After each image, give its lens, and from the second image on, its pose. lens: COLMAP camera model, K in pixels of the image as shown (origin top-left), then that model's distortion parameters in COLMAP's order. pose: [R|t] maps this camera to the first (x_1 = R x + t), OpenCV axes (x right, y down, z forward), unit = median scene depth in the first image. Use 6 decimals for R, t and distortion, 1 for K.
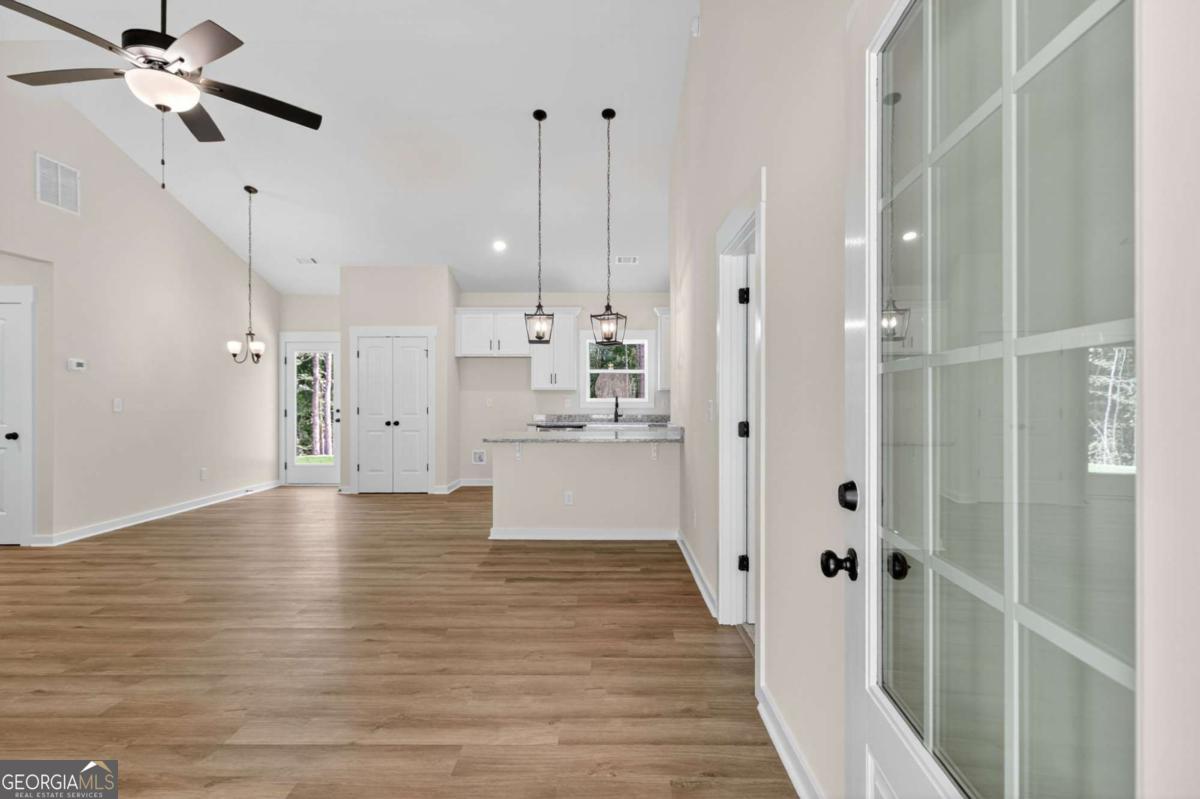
lens RADIAL K [[586.7, 0, 600.0], [0, 586.7, 399.5], [0, 0, 1]] dist [0.006680, 0.000453]
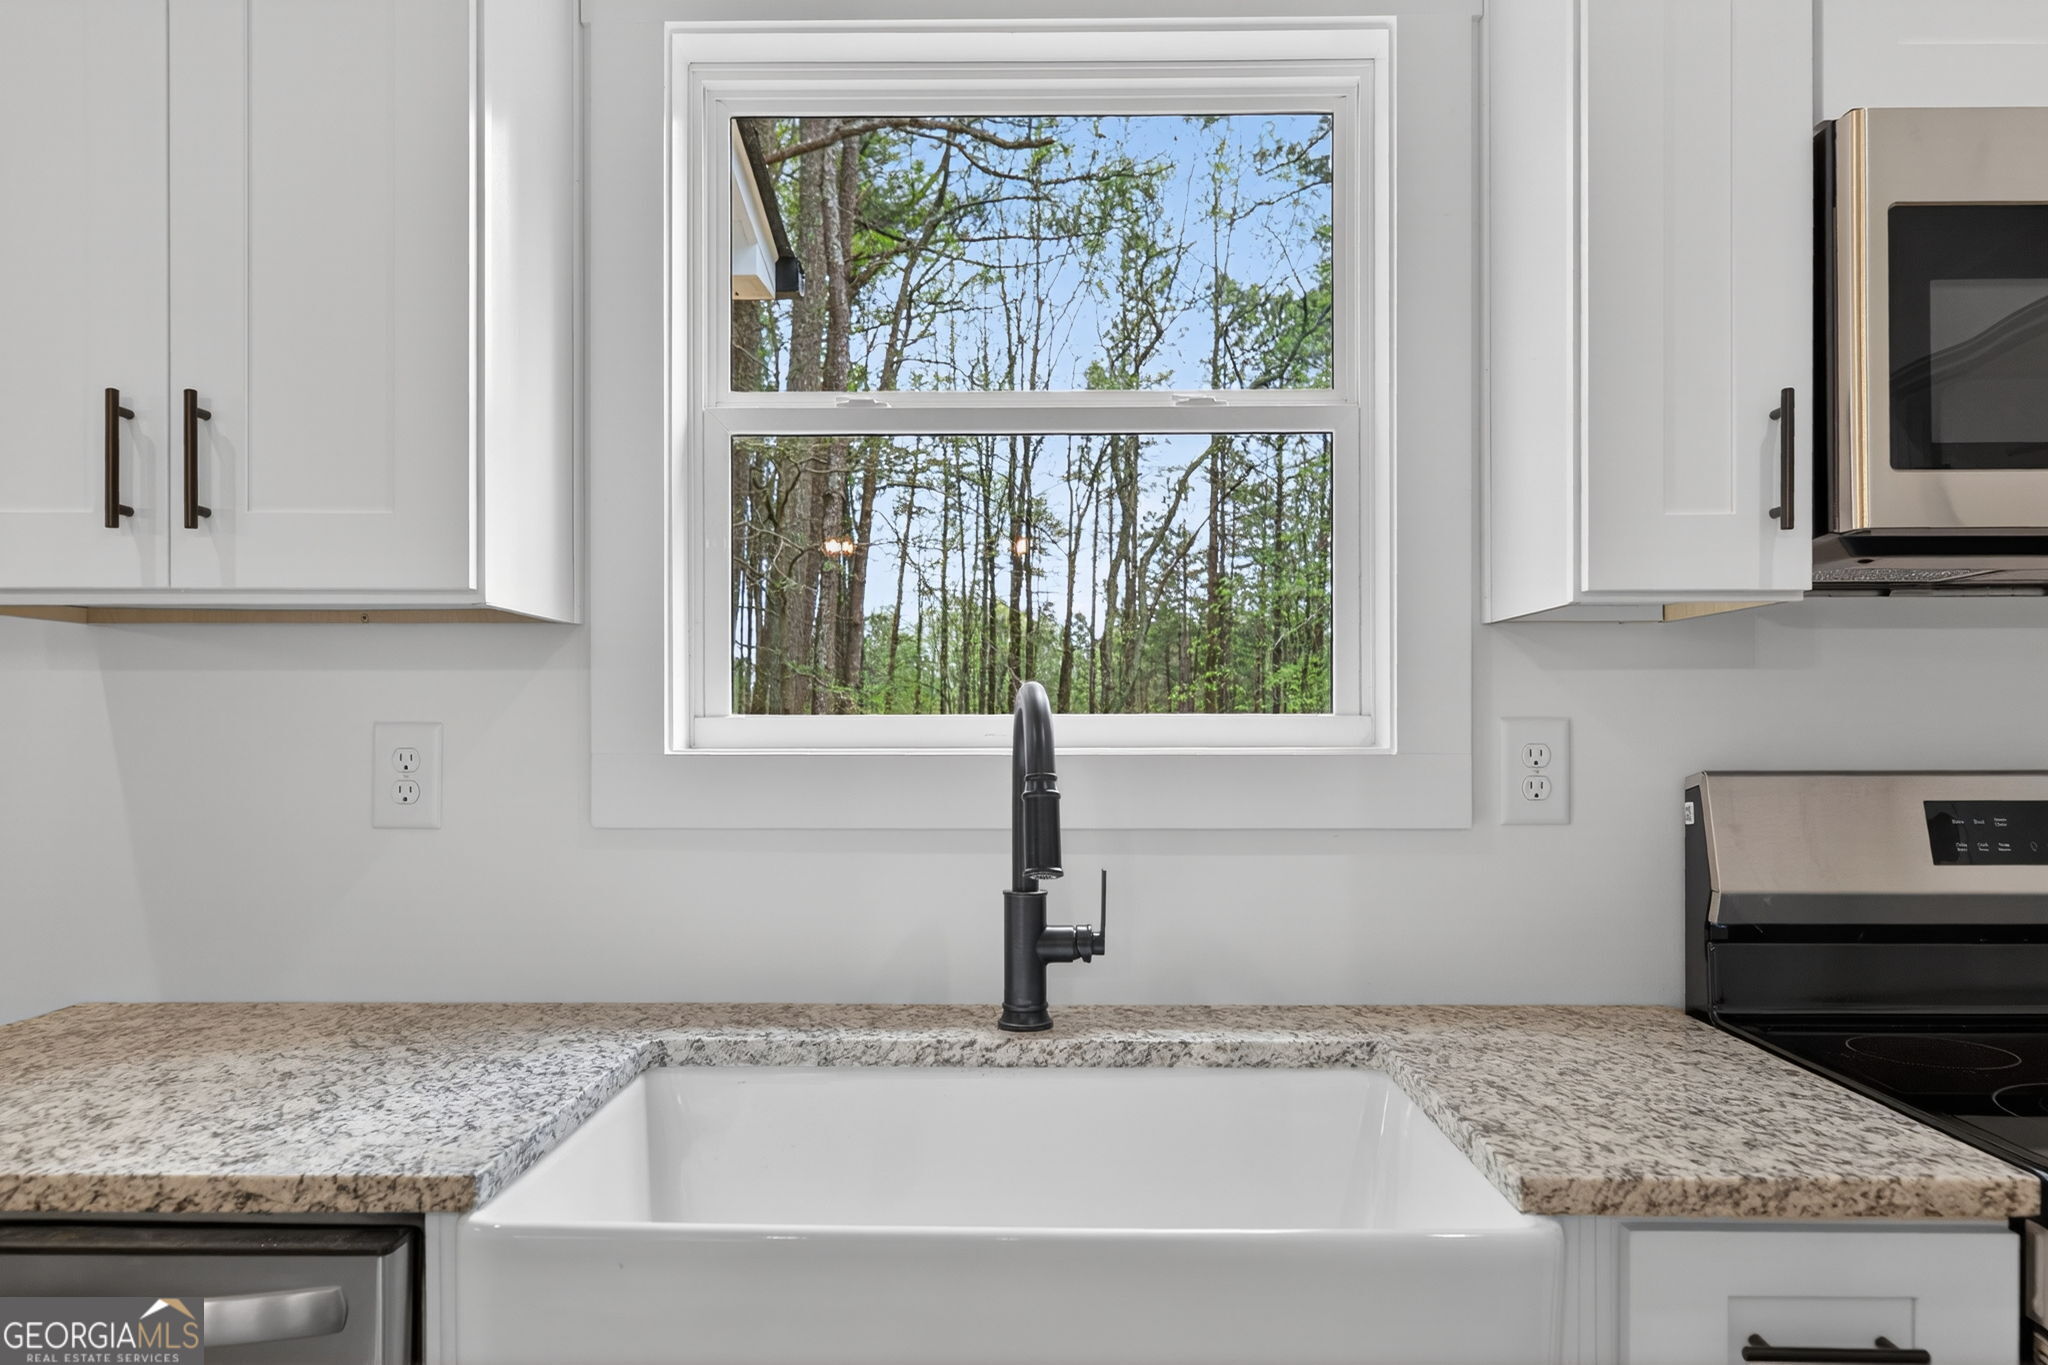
lens RADIAL K [[1497.1, 0, 1022.5], [0, 1497.1, 718.8], [0, 0, 1]] dist [-0.023448, 0.011019]
pose [[0.999983, -0.004659, -0.003391, 0.030505], [0.004602, 0.999852, -0.016573, 0.000481], [0.003467, 0.016557, 0.999857, 0.882415]]
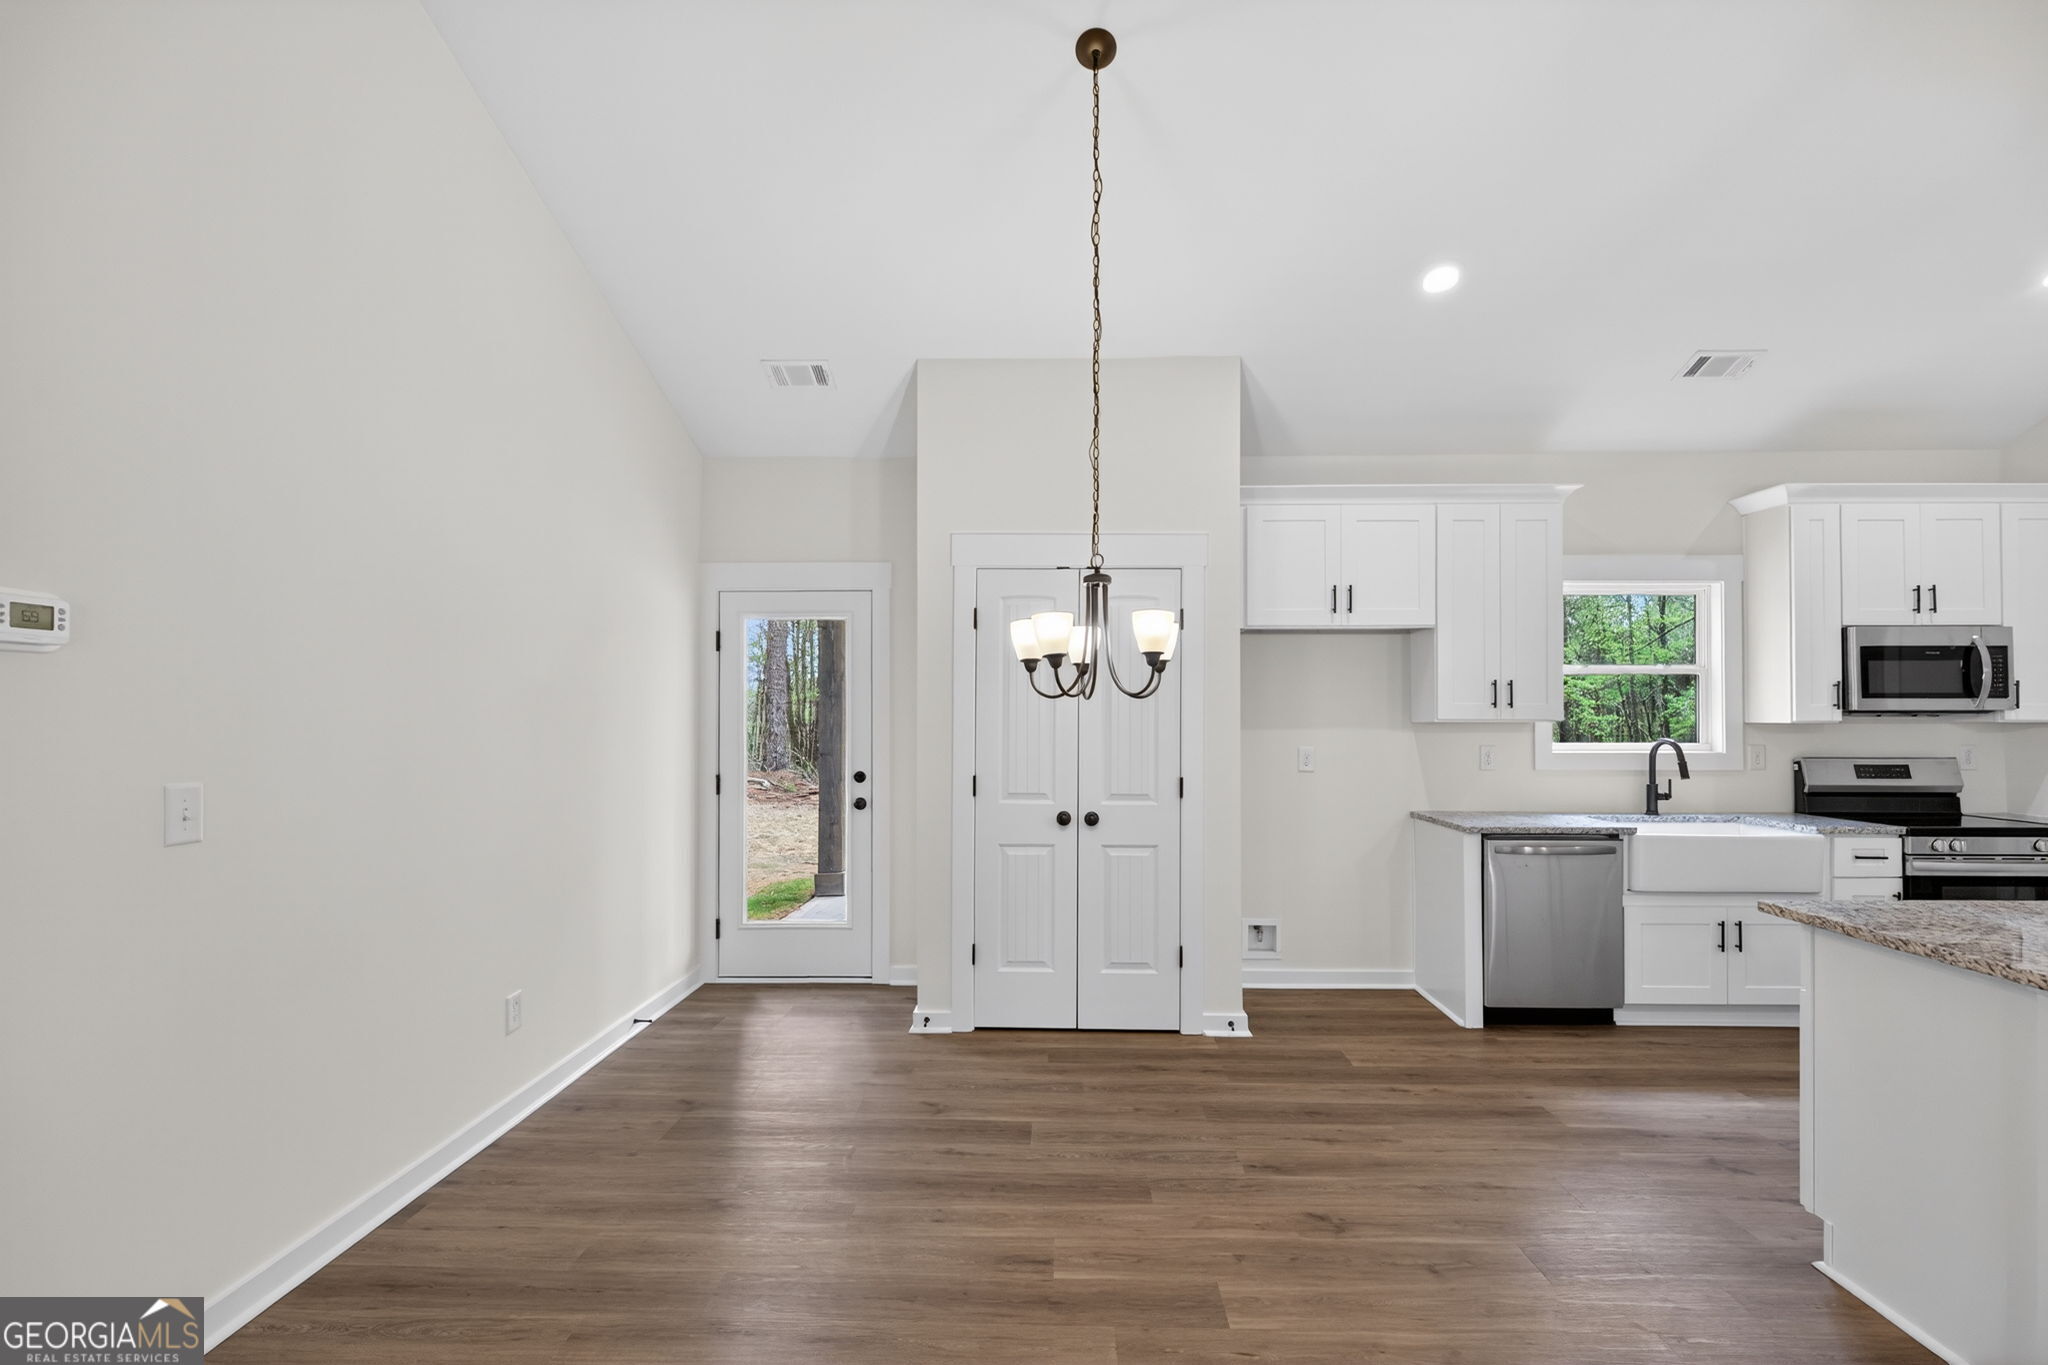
lens RADIAL K [[936.5, 0, 1033.5], [0, 936.5, 693.7], [0, 0, 1]] dist [-0.020046, -0.000042]
pose [[0.999739, 0.000121, -0.022861, -0.369242], [-0.001081, 0.999119, -0.041965, -0.011178], [0.022836, 0.041978, 0.998858, 0.476509]]
